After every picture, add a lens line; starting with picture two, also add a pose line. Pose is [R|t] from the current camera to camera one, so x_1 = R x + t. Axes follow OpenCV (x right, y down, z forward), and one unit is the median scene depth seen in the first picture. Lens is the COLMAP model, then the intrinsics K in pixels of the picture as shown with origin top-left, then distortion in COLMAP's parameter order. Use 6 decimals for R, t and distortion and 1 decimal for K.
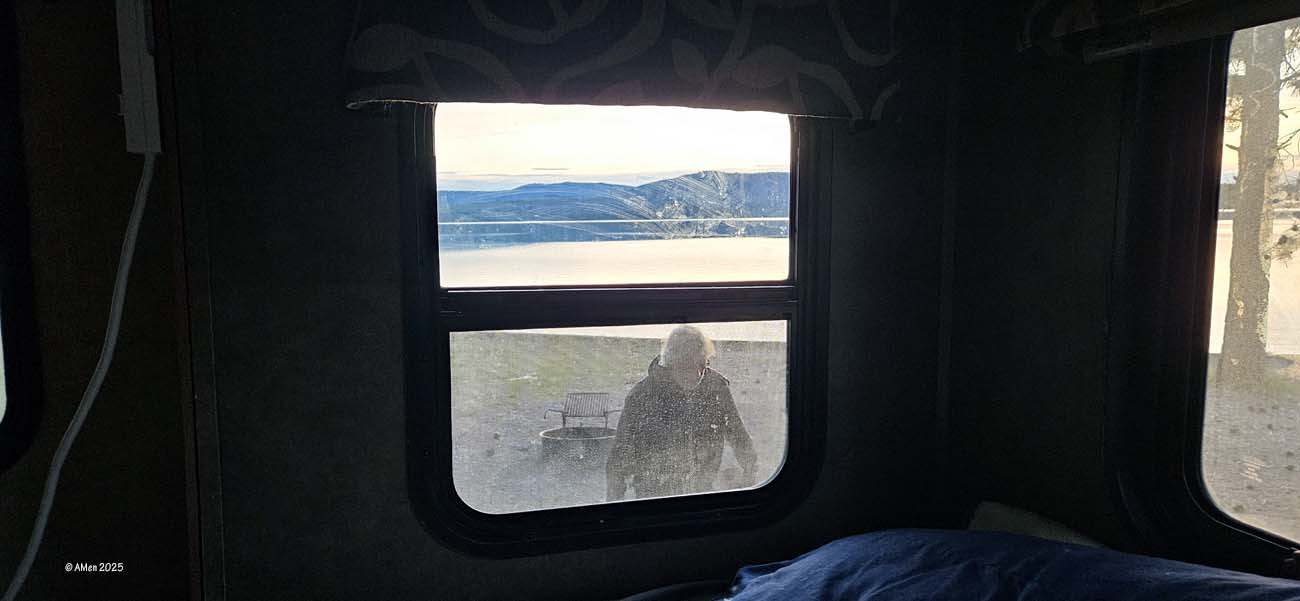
lens RADIAL K [[866.1, 0, 655.7], [0, 866.1, 305.0], [0, 0, 1]] dist [0.080248, -0.061863]
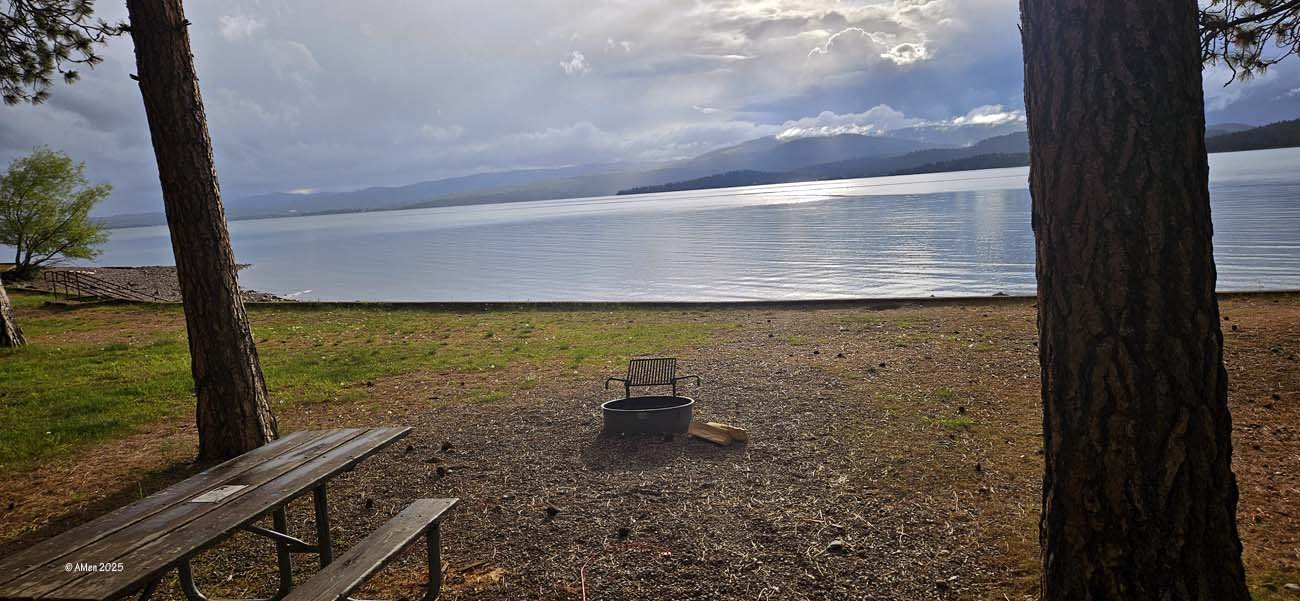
lens RADIAL K [[866.1, 0, 650.4], [0, 866.1, 288.3], [0, 0, 1]] dist [0.080248, -0.061863]
pose [[0.996363, -0.043370, -0.073341, -0.212320], [0.044572, 0.998896, 0.014827, 0.293827], [0.072617, -0.018042, 0.997197, 2.057758]]
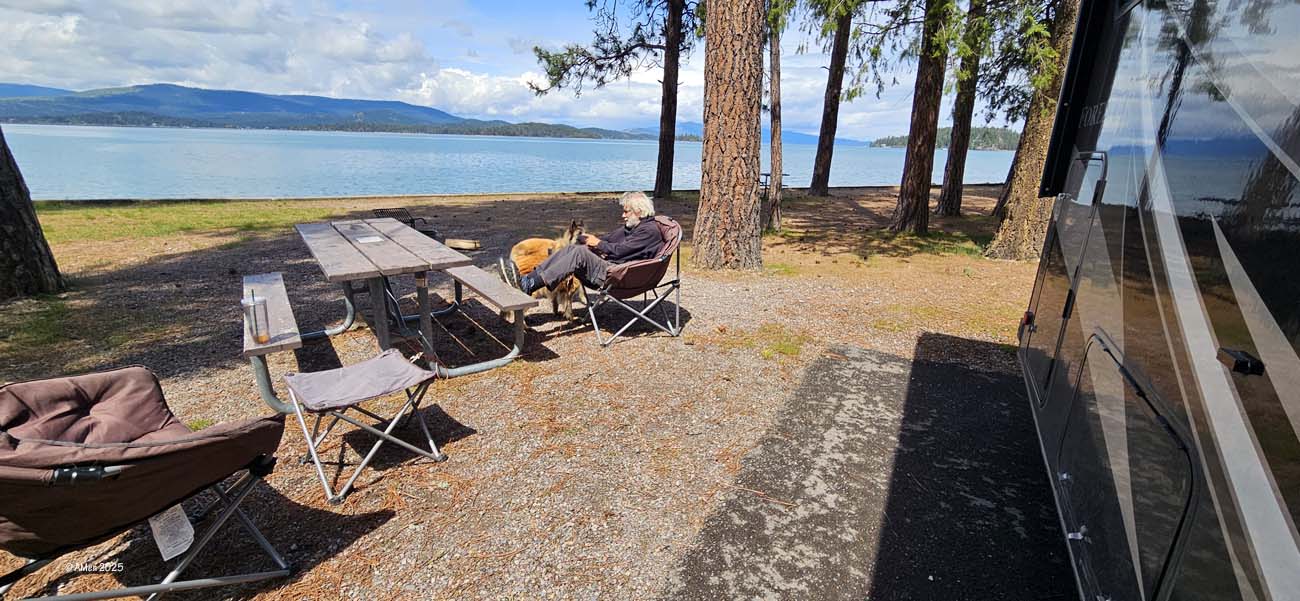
lens RADIAL K [[539.5, 0, 658.3], [0, 539.5, 299.9], [0, 0, 1]] dist [-0.002526, 0.001406]
pose [[0.709132, -0.164313, 0.685662, -7.451072], [0.028468, 0.978346, 0.205010, 1.548426], [-0.704501, -0.125859, 0.698454, 1.555334]]
